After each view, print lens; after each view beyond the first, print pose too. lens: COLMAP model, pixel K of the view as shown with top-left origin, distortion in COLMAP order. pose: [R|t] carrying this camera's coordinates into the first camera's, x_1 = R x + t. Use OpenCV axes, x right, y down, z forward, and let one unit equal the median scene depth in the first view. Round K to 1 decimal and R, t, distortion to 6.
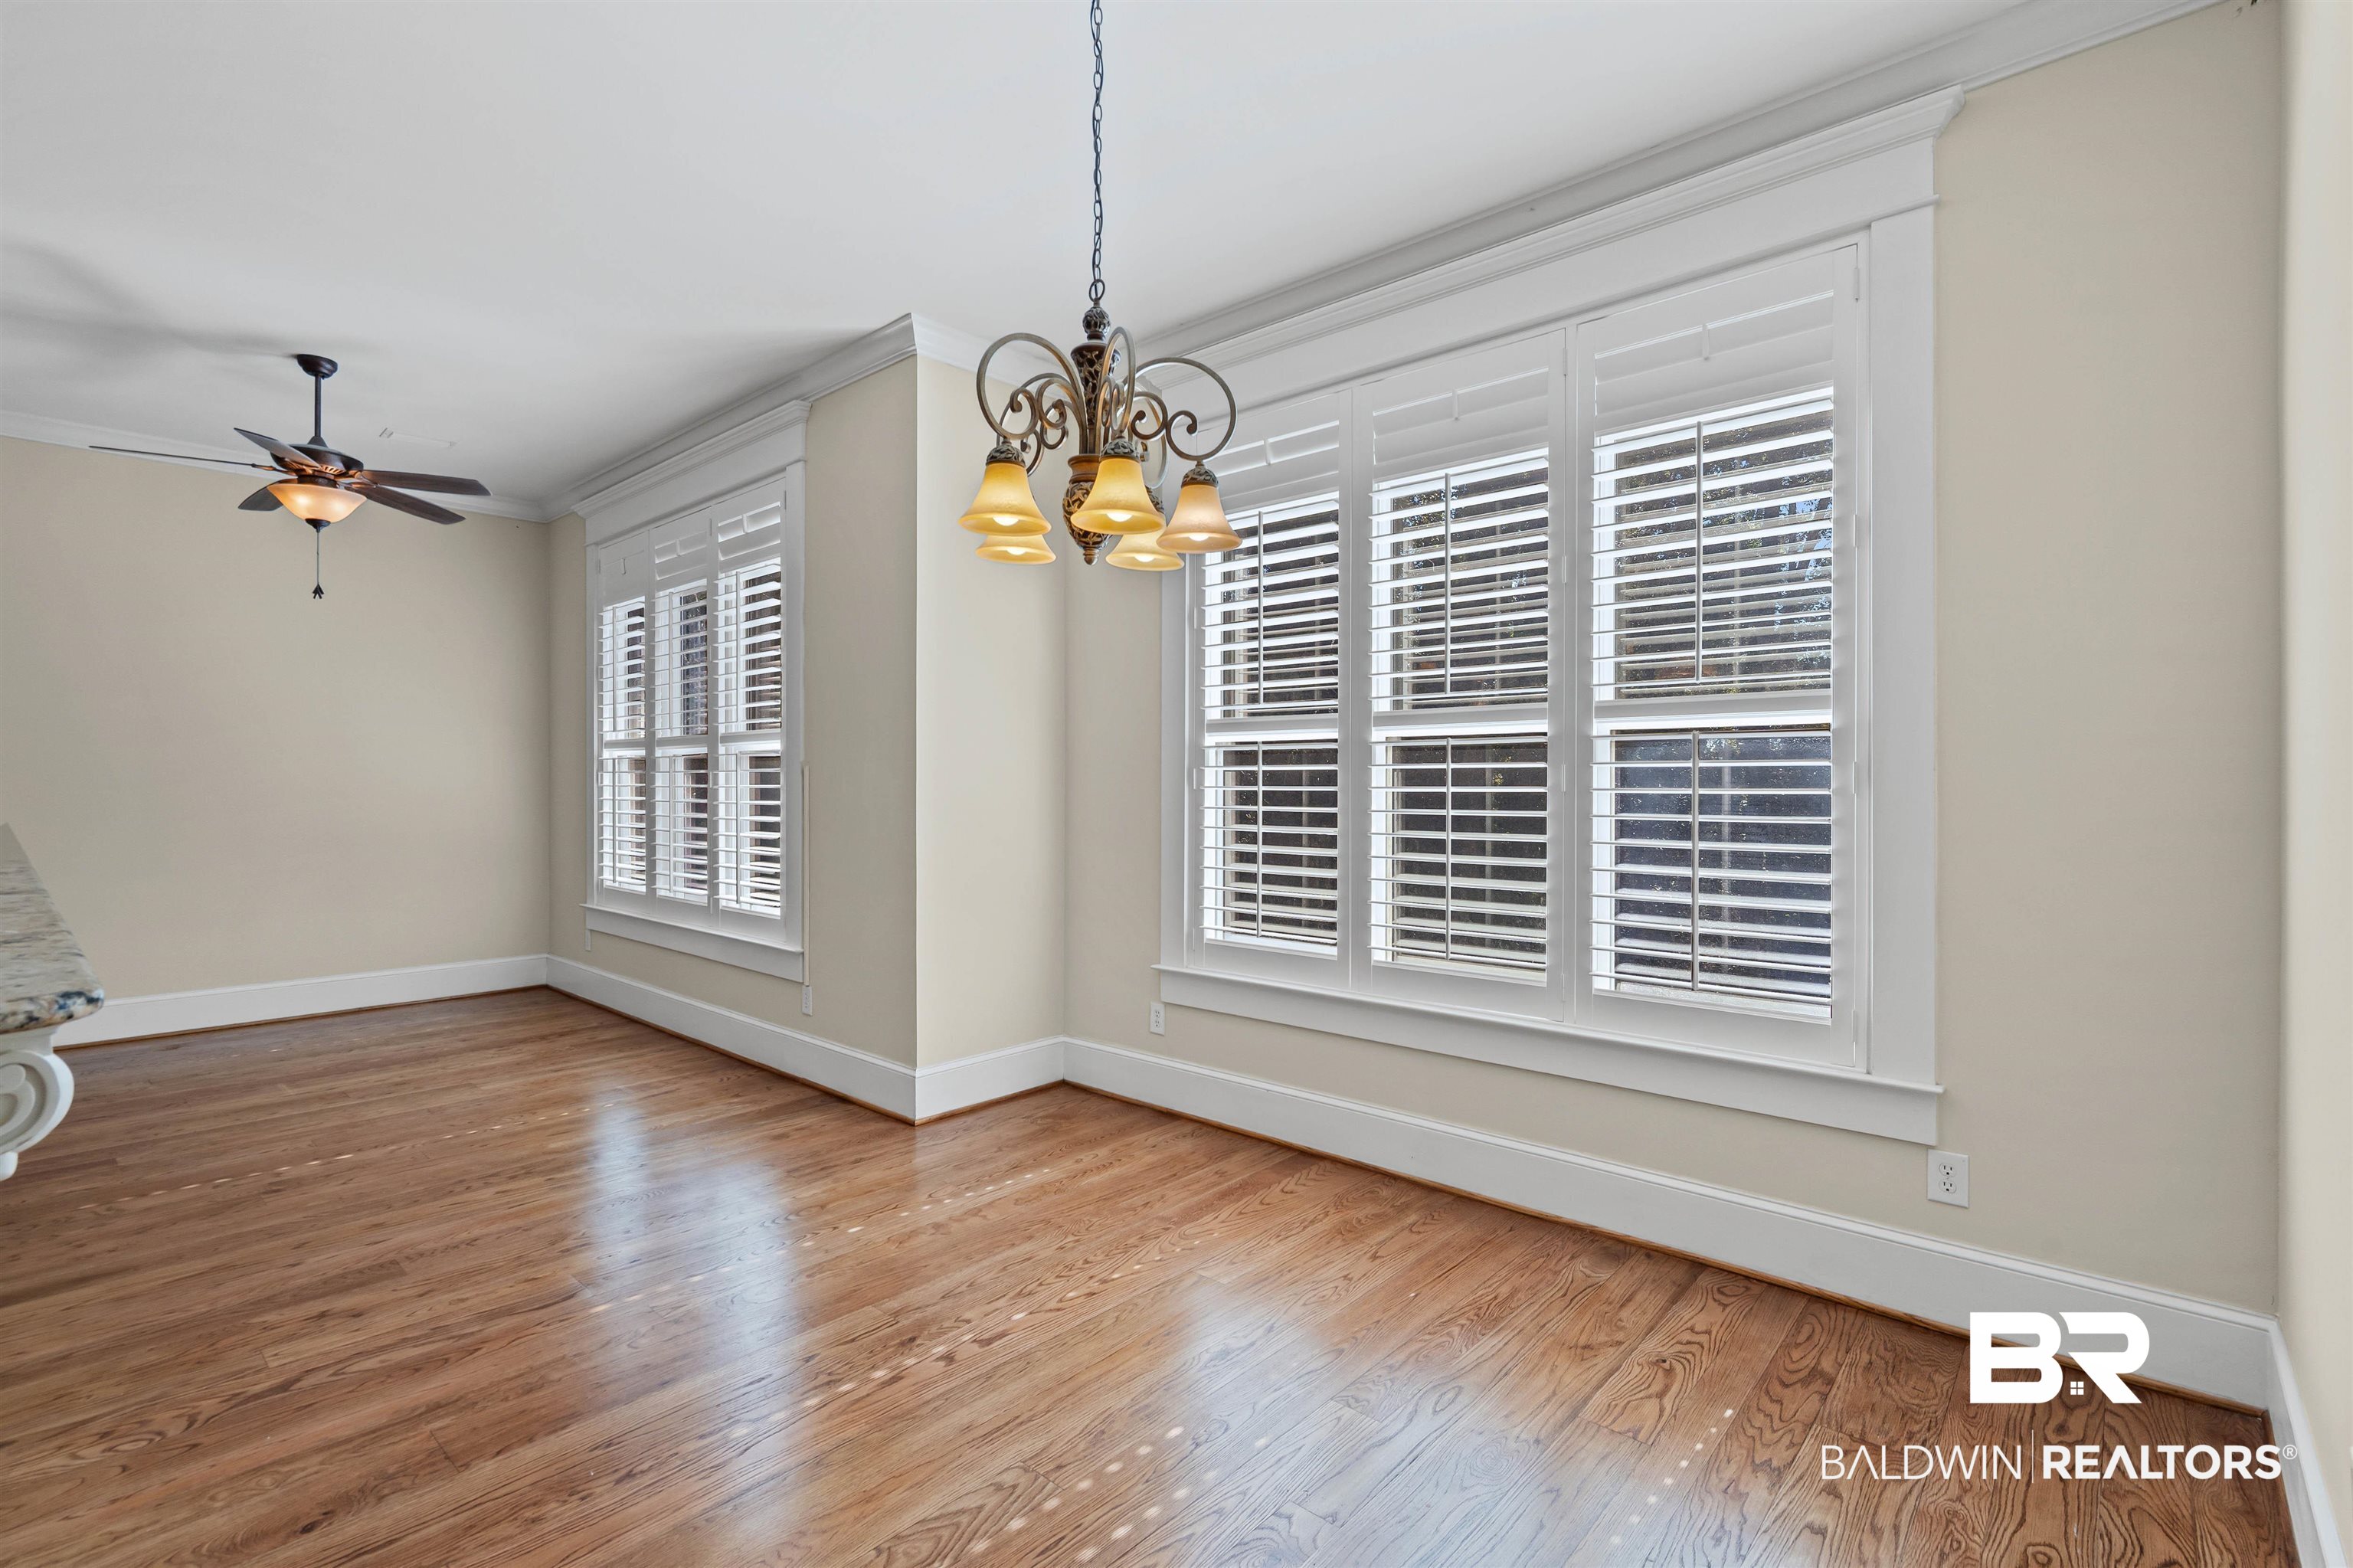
lens RADIAL K [[1078.1, 0, 1187.8], [0, 1078.1, 775.5], [0, 0, 1]] dist [-0.002119, 0.000965]
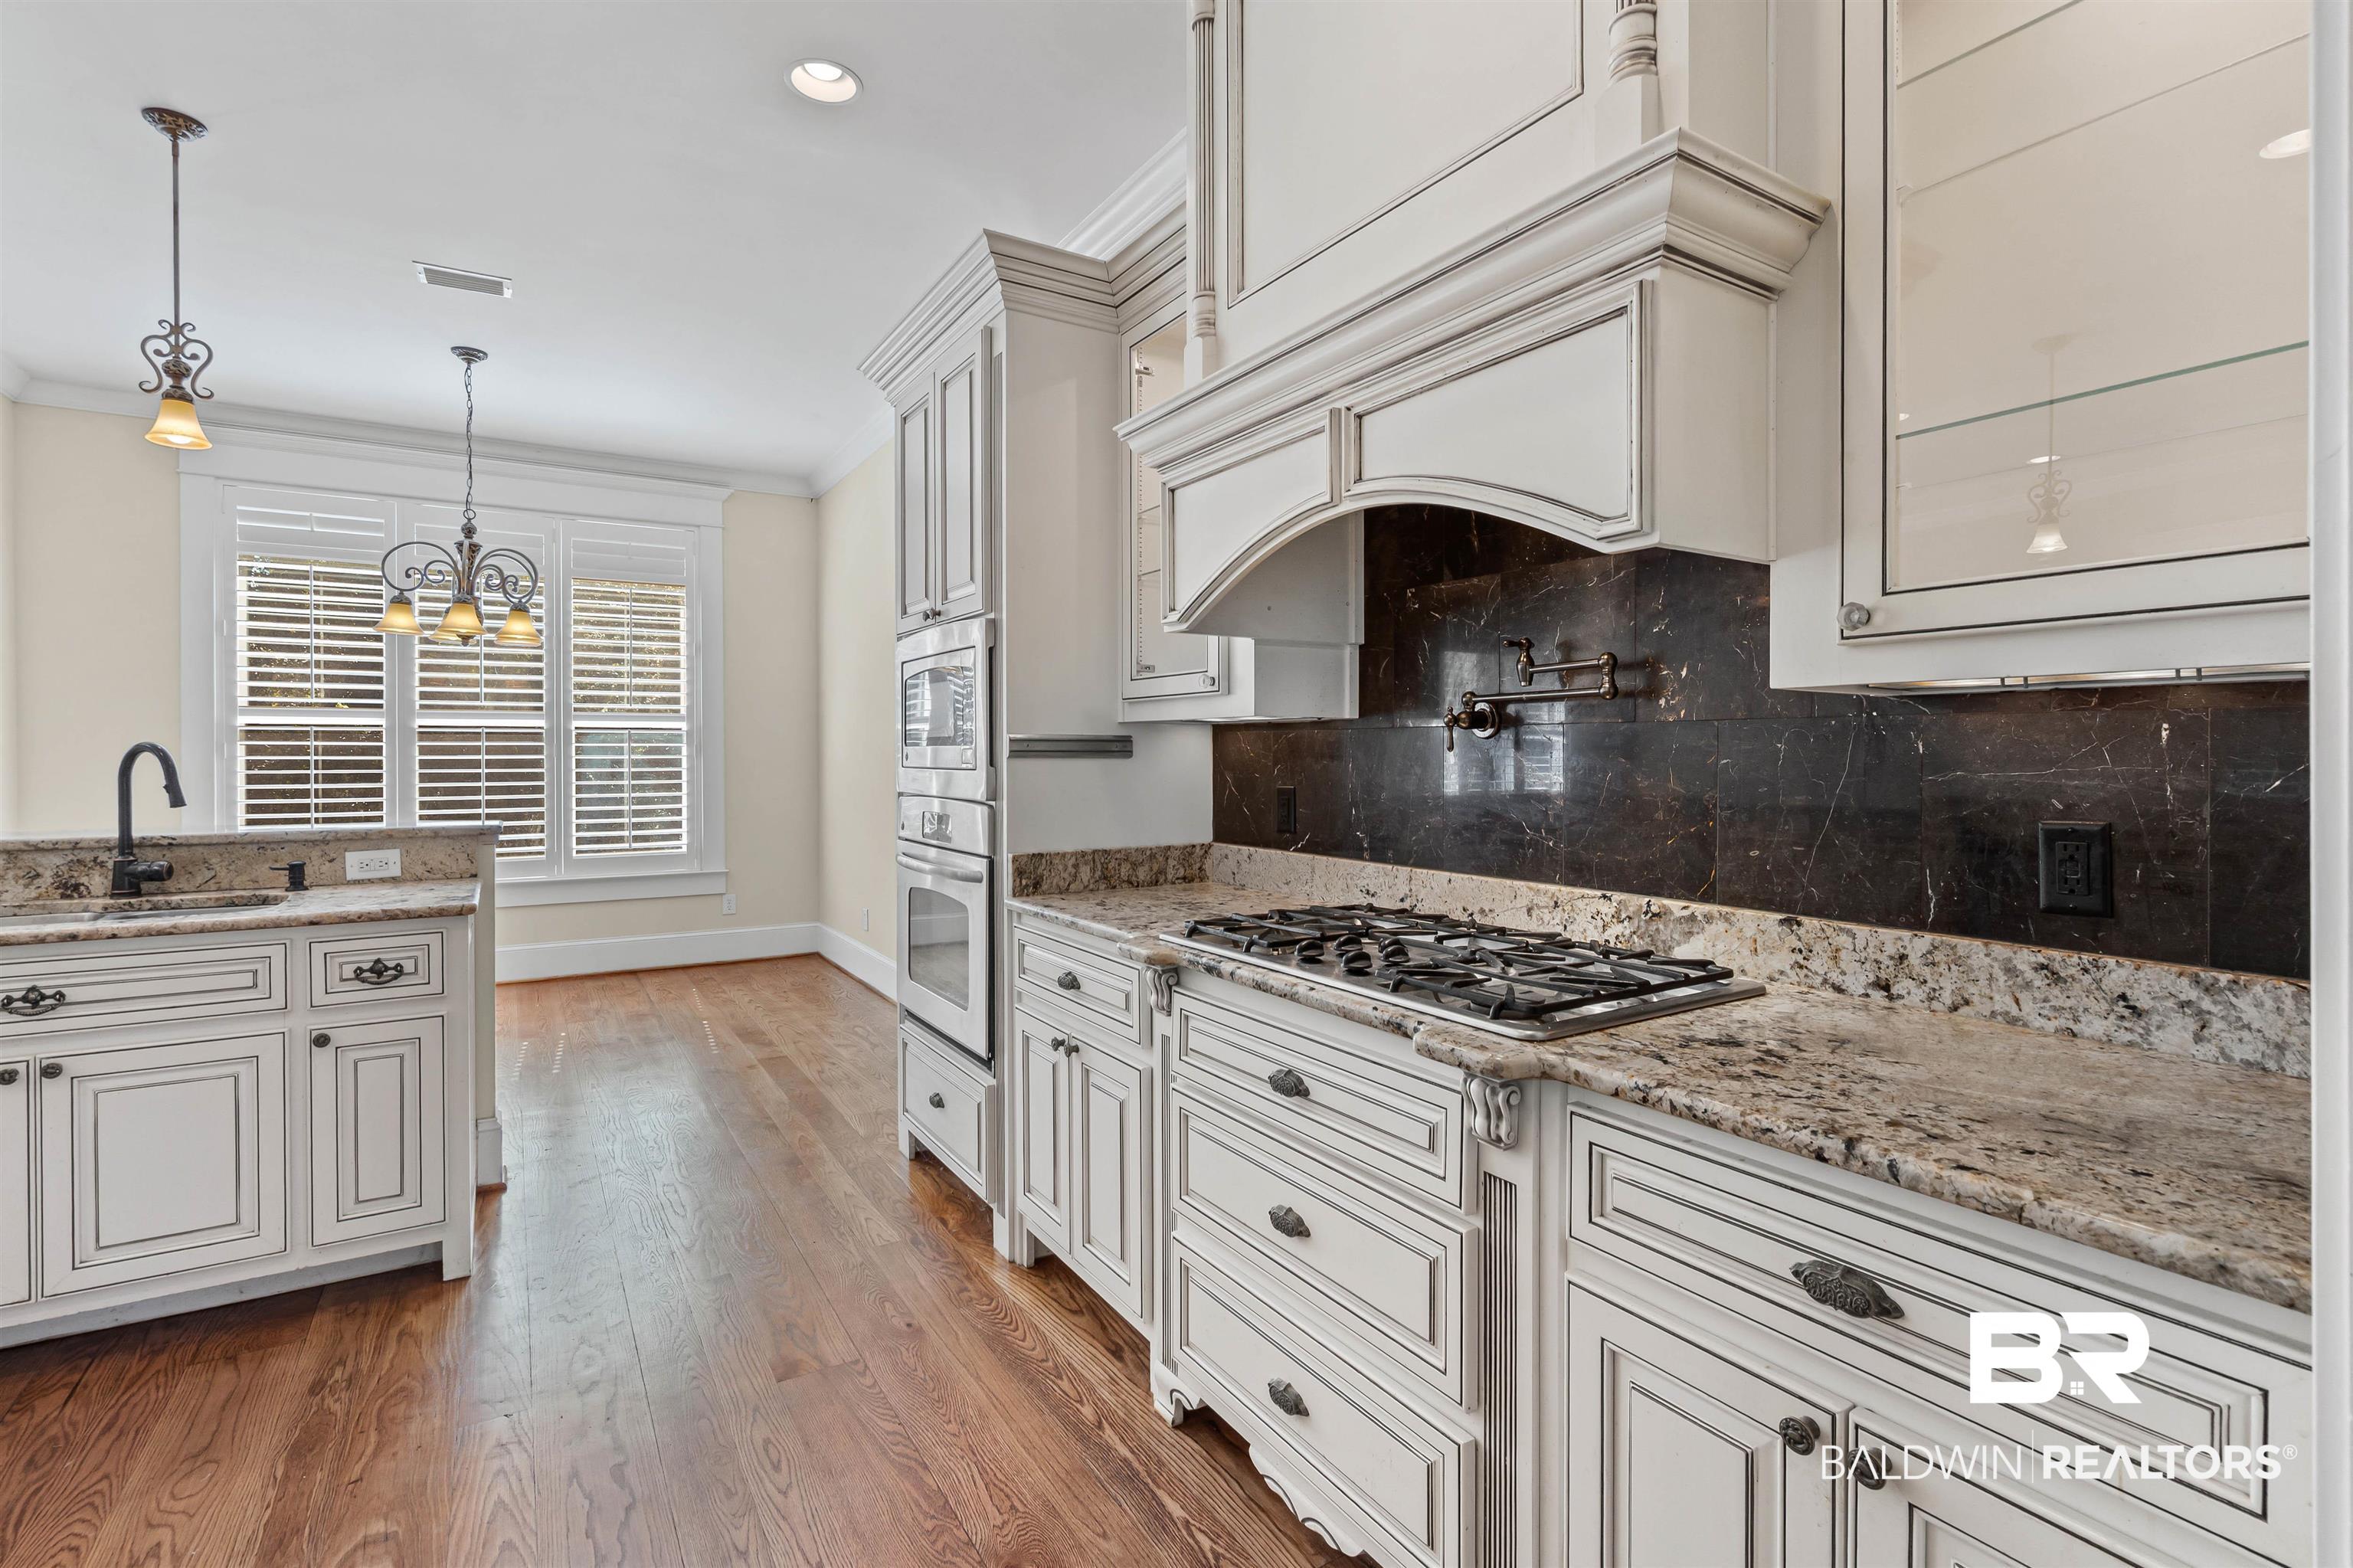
lens RADIAL K [[1078.1, 0, 1186.4], [0, 1078.1, 771.0], [0, 0, 1]] dist [-0.002119, 0.000965]
pose [[0.270715, -0.015806, 0.962530, -1.112493], [-0.007931, 0.999795, 0.018649, -0.006691], [-0.962627, -0.012682, 0.270534, -0.573704]]
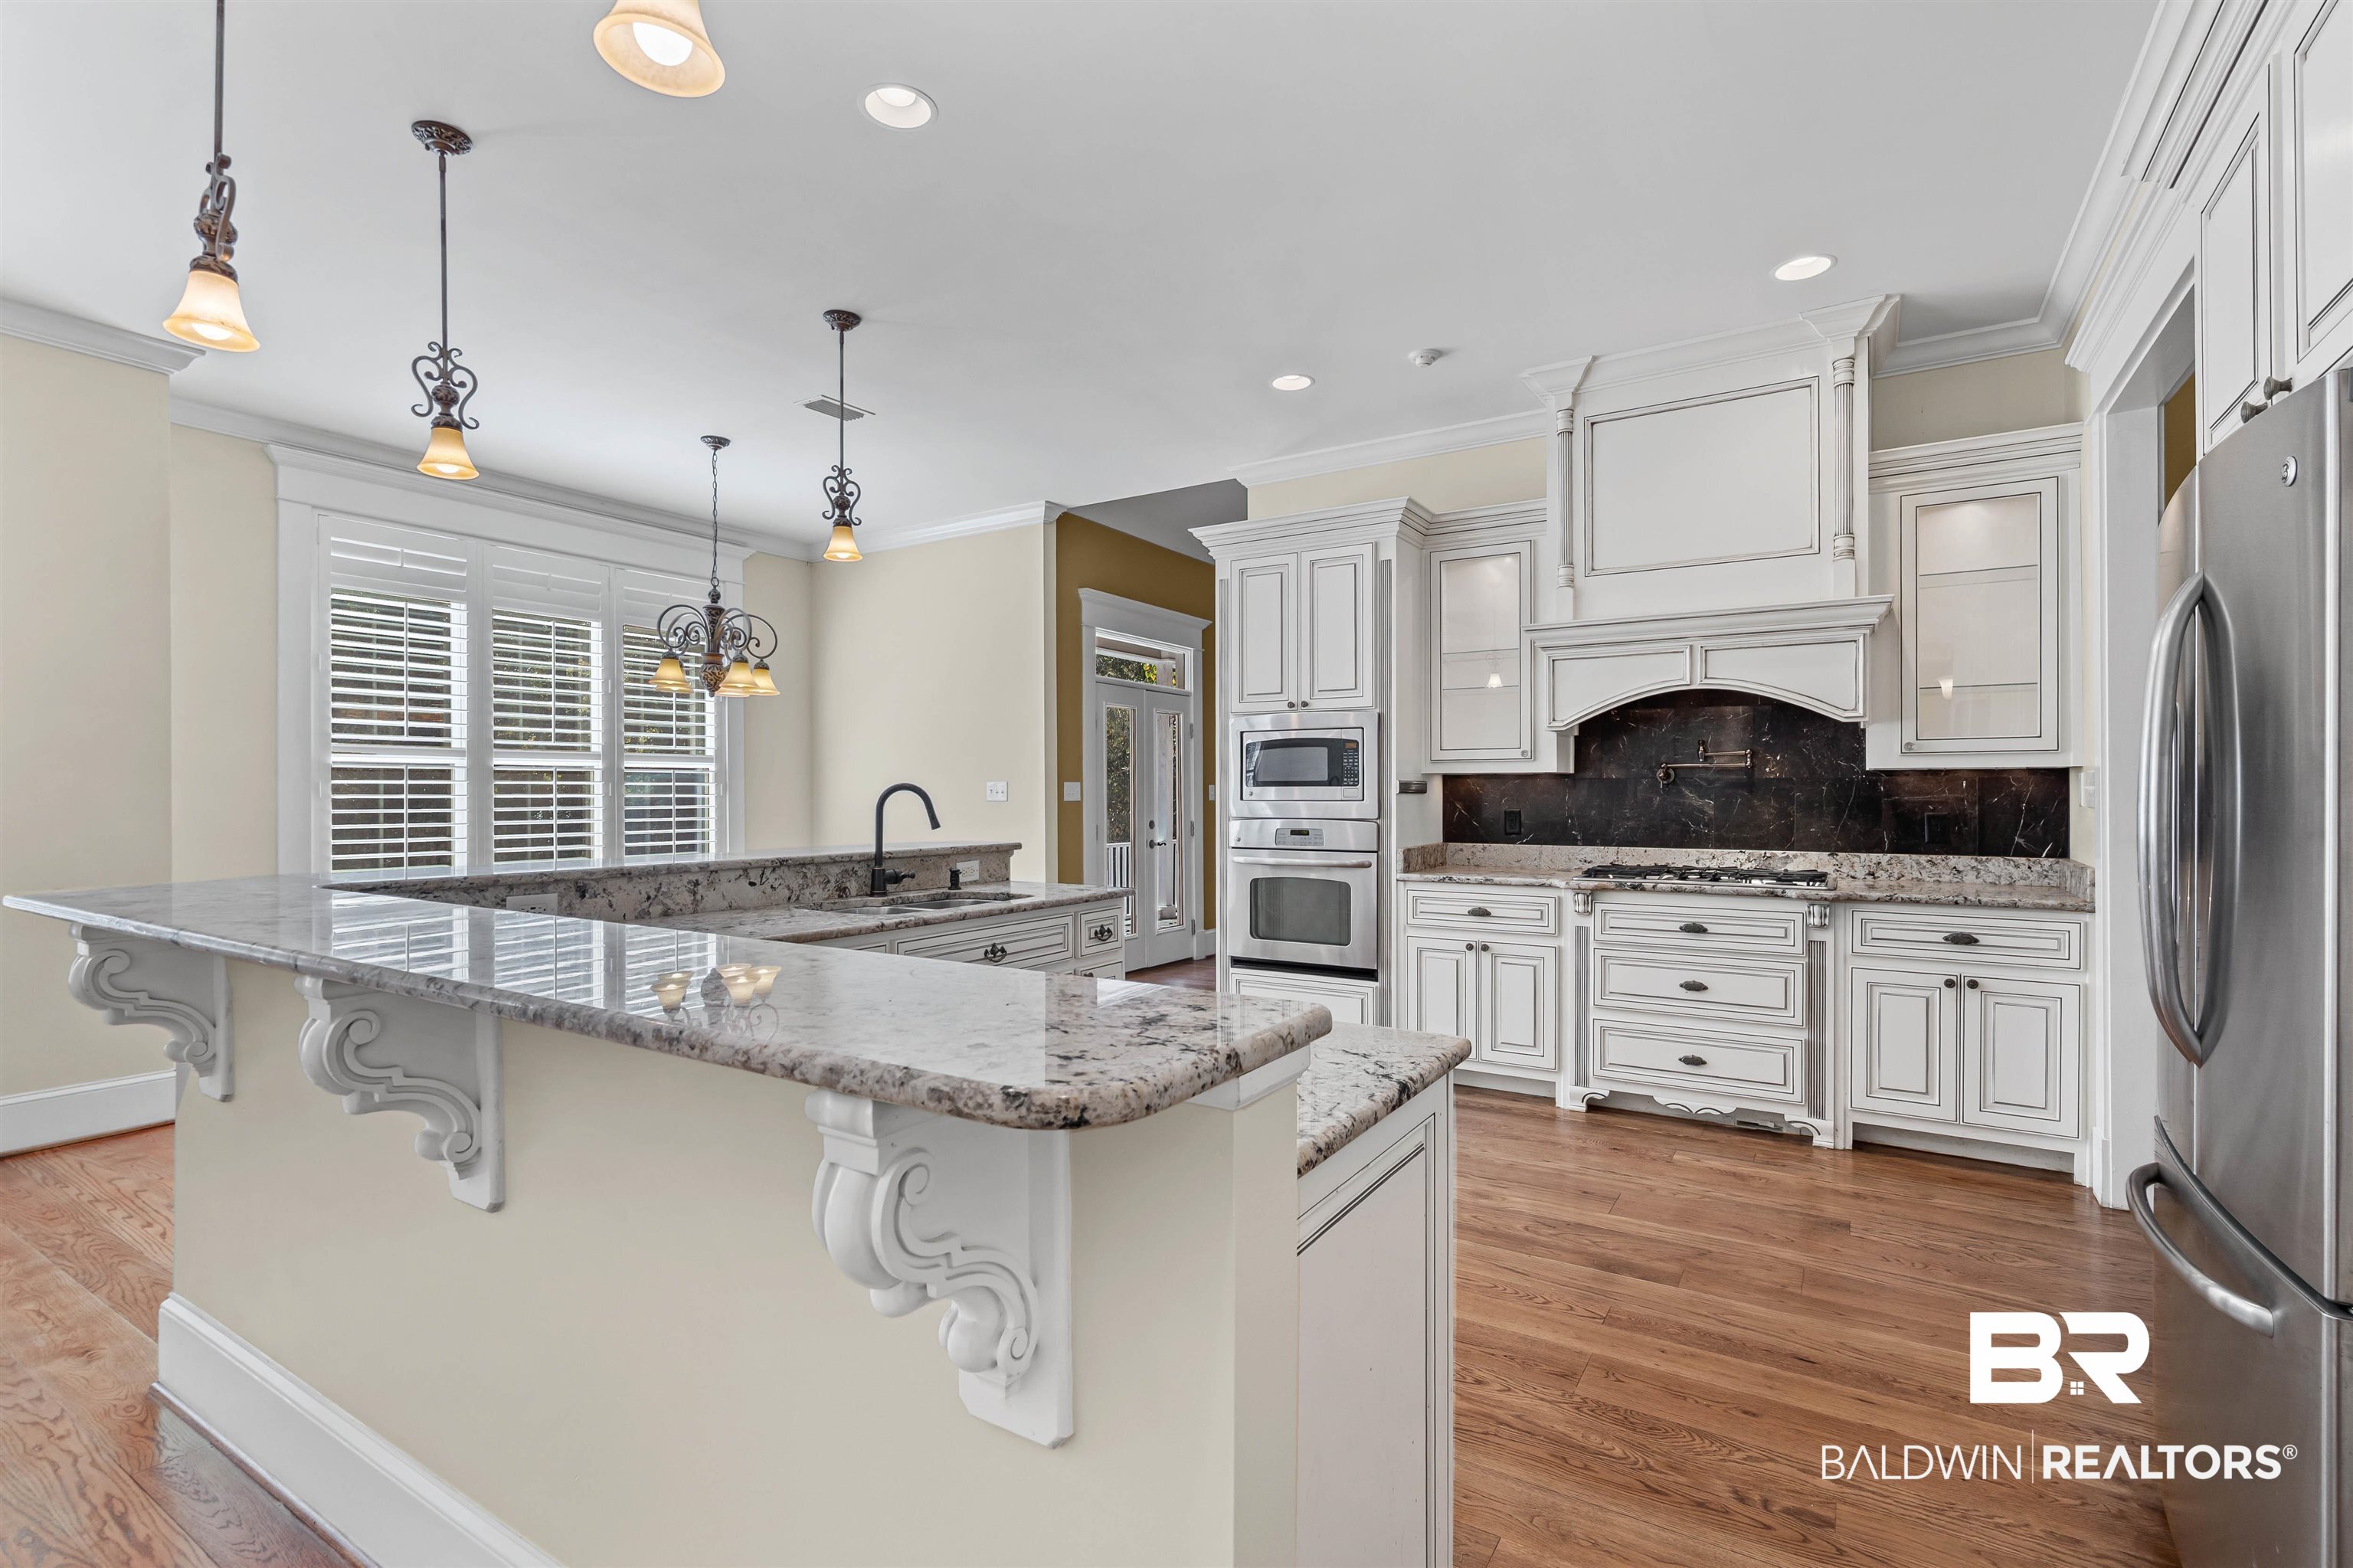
lens RADIAL K [[1078.1, 0, 1191.3], [0, 1078.1, 797.9], [0, 0, 1]] dist [-0.002119, 0.000965]
pose [[-0.183339, -0.004381, 0.983040, -1.683445], [-0.007222, 0.999969, 0.003109, 0.002316], [-0.983023, -0.006529, -0.183365, 0.268878]]
